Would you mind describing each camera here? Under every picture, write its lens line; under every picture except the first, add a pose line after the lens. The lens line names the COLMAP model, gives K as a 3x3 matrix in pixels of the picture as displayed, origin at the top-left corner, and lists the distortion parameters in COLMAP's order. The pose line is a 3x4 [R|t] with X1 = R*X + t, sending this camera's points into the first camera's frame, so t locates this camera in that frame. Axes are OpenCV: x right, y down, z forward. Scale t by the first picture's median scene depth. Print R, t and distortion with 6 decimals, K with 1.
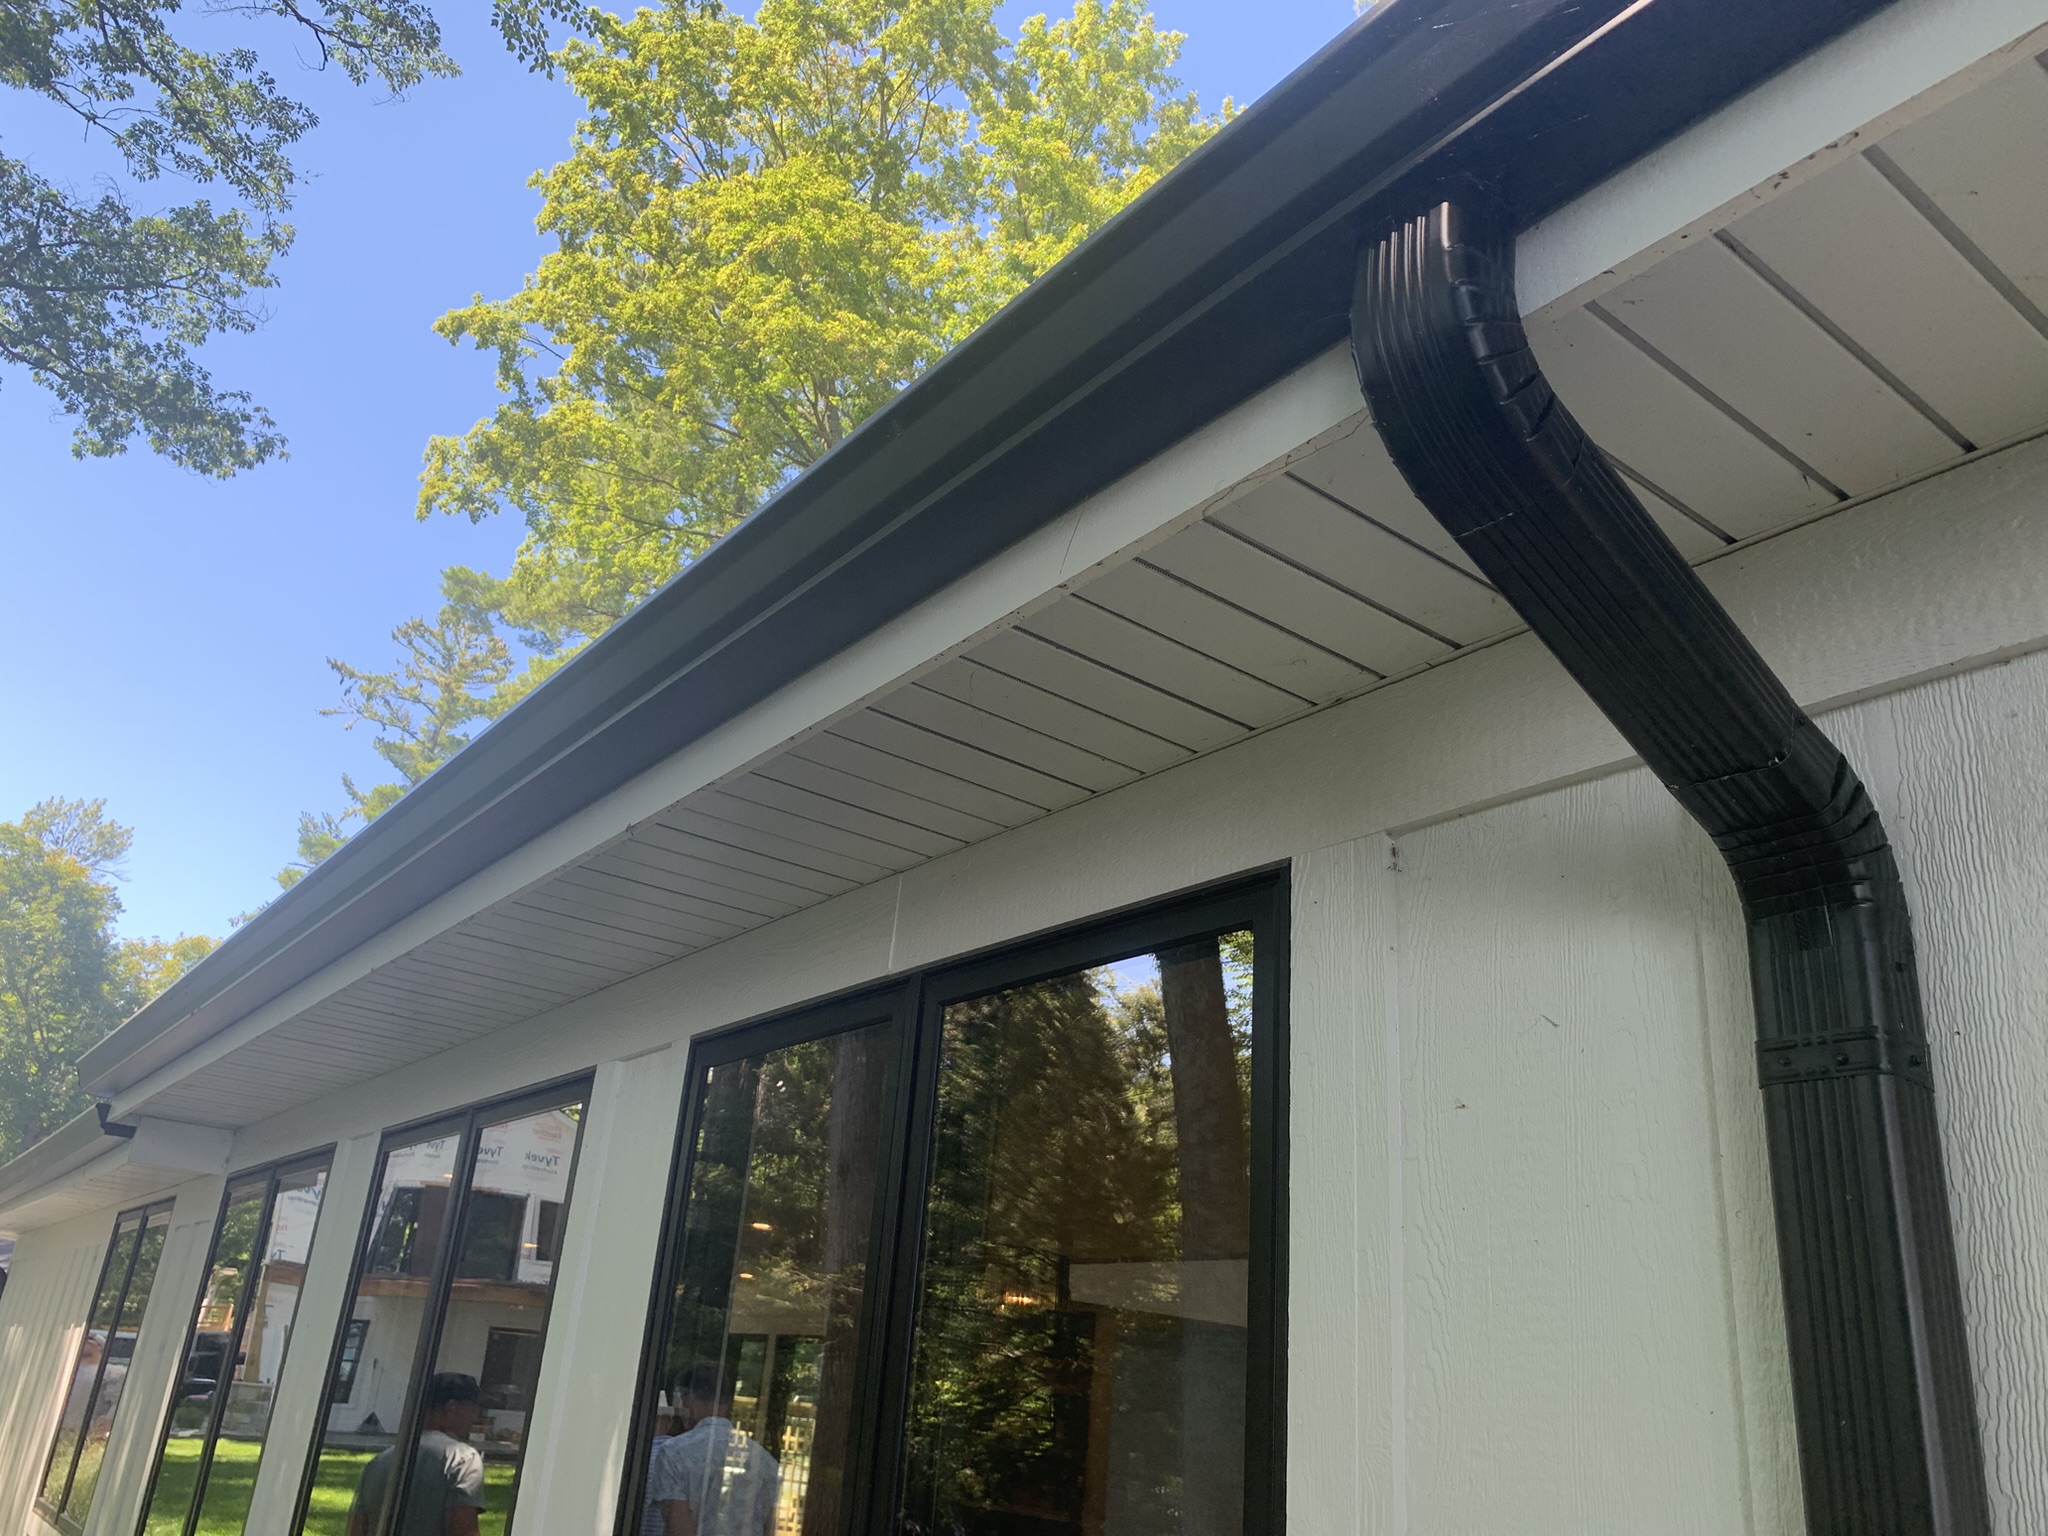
lens RADIAL K [[1565.1, 0, 1039.8], [0, 1565.1, 773.0], [0, 0, 1]] dist [0.015994, -0.013157]
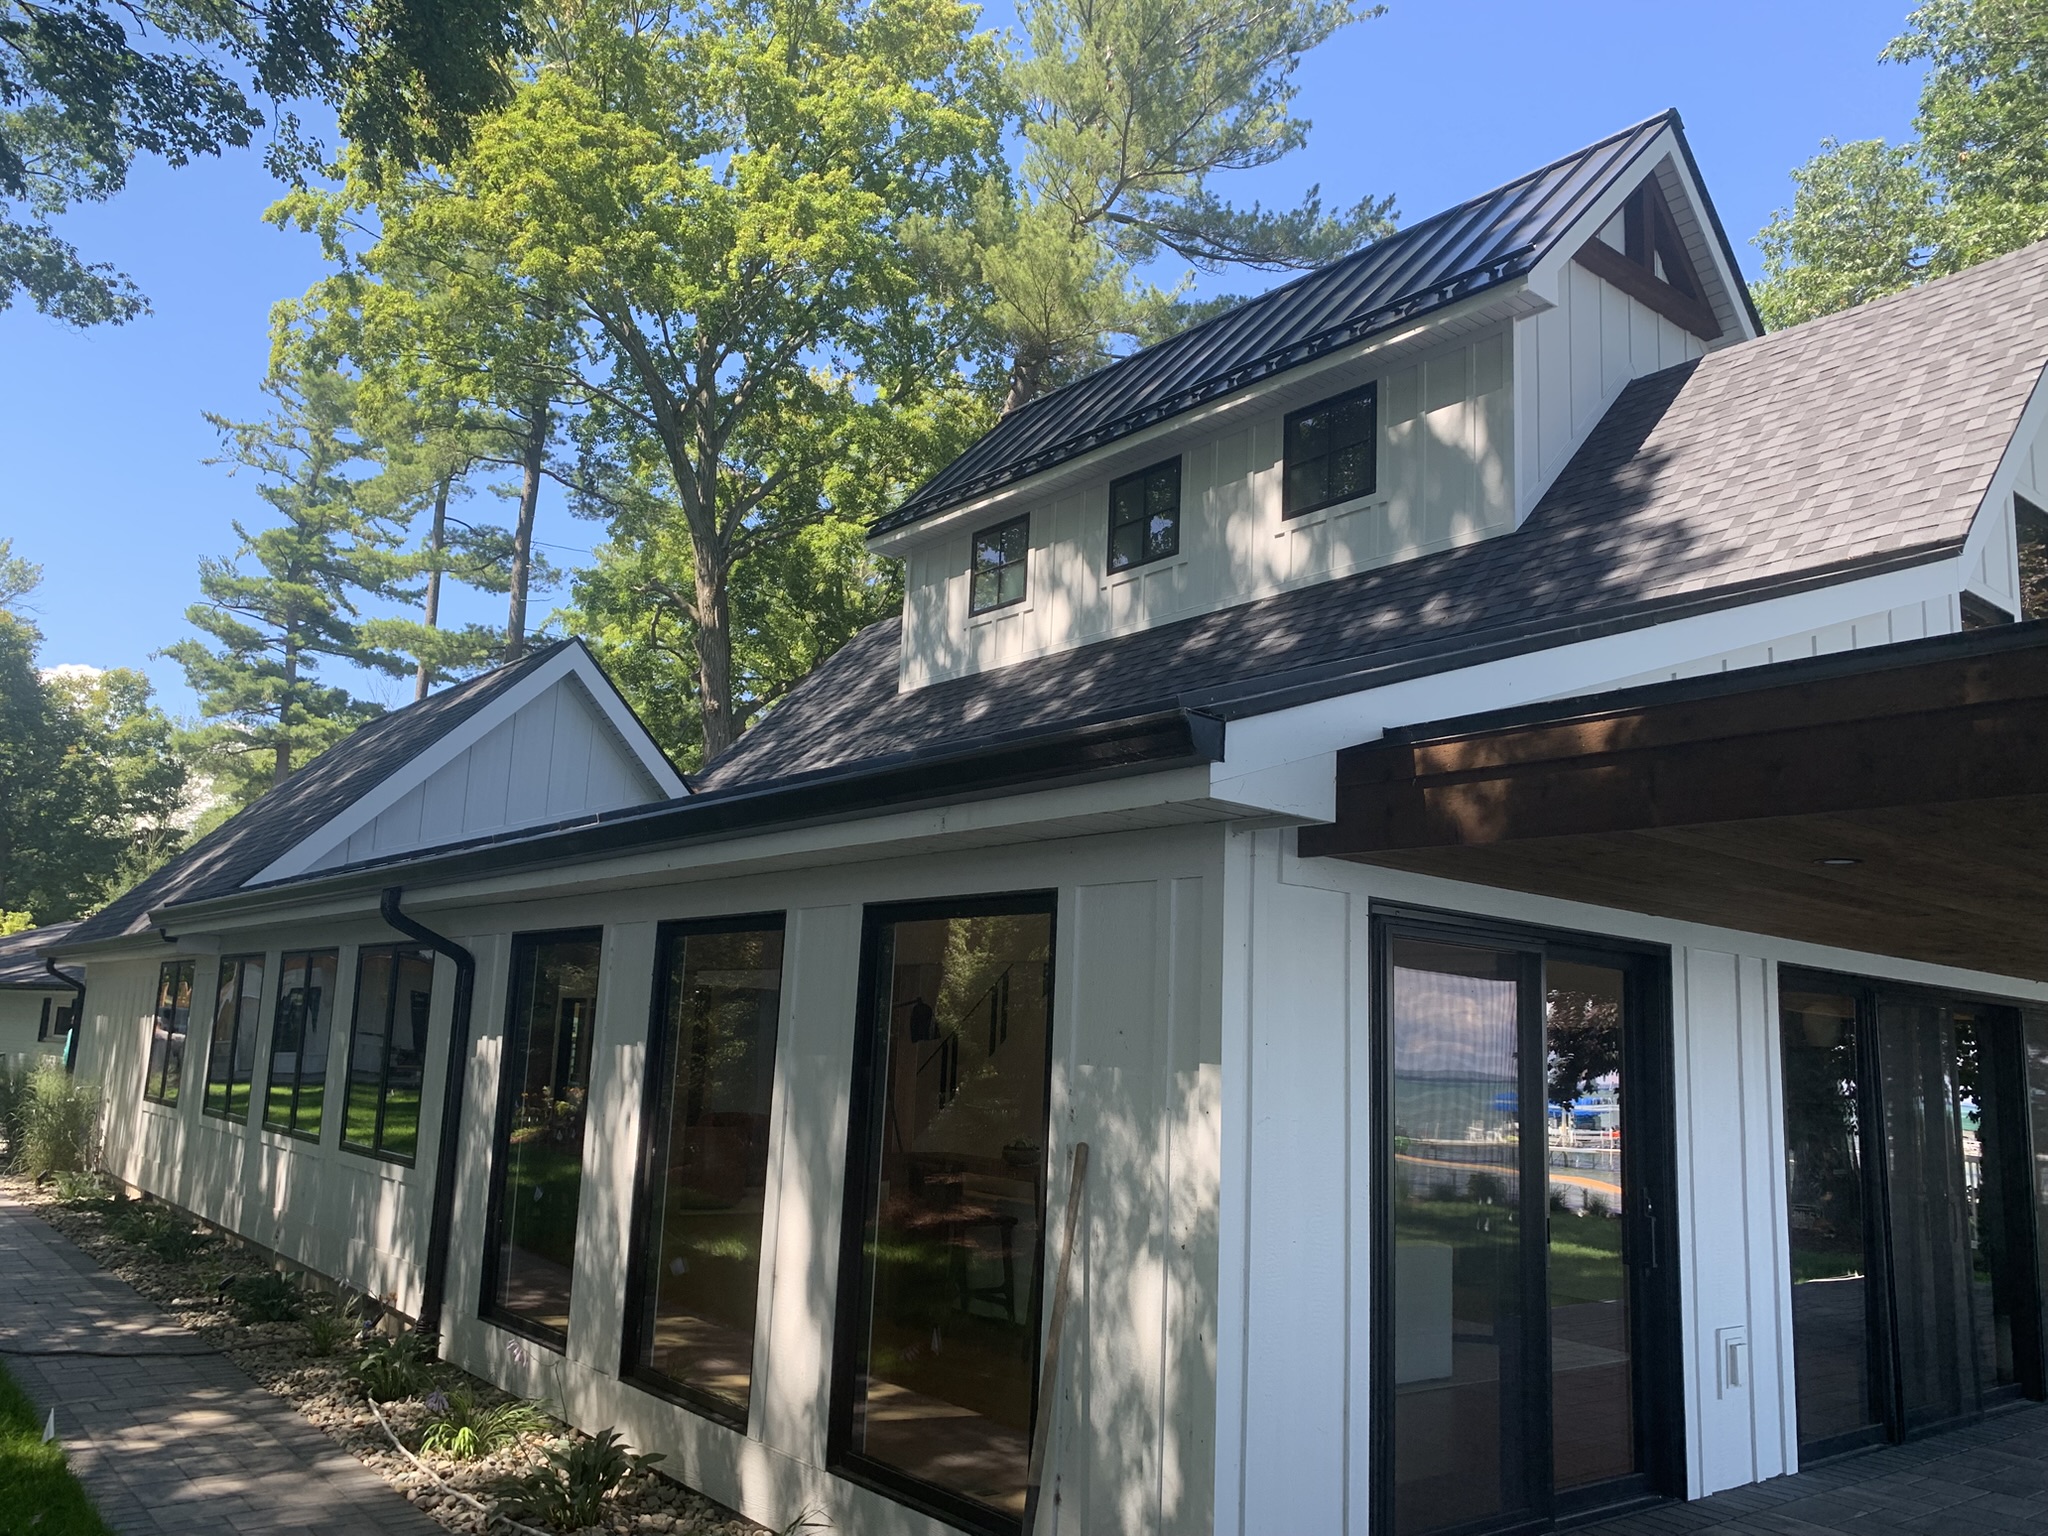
lens RADIAL K [[1575.5, 0, 1029.8], [0, 1575.5, 825.6], [0, 0, 1]] dist [0.066544, -0.073193]
pose [[0.999280, -0.019310, 0.032669, 0.137816], [0.010651, 0.968971, 0.246946, -0.114577], [-0.036424, -0.246420, 0.968478, -0.291882]]
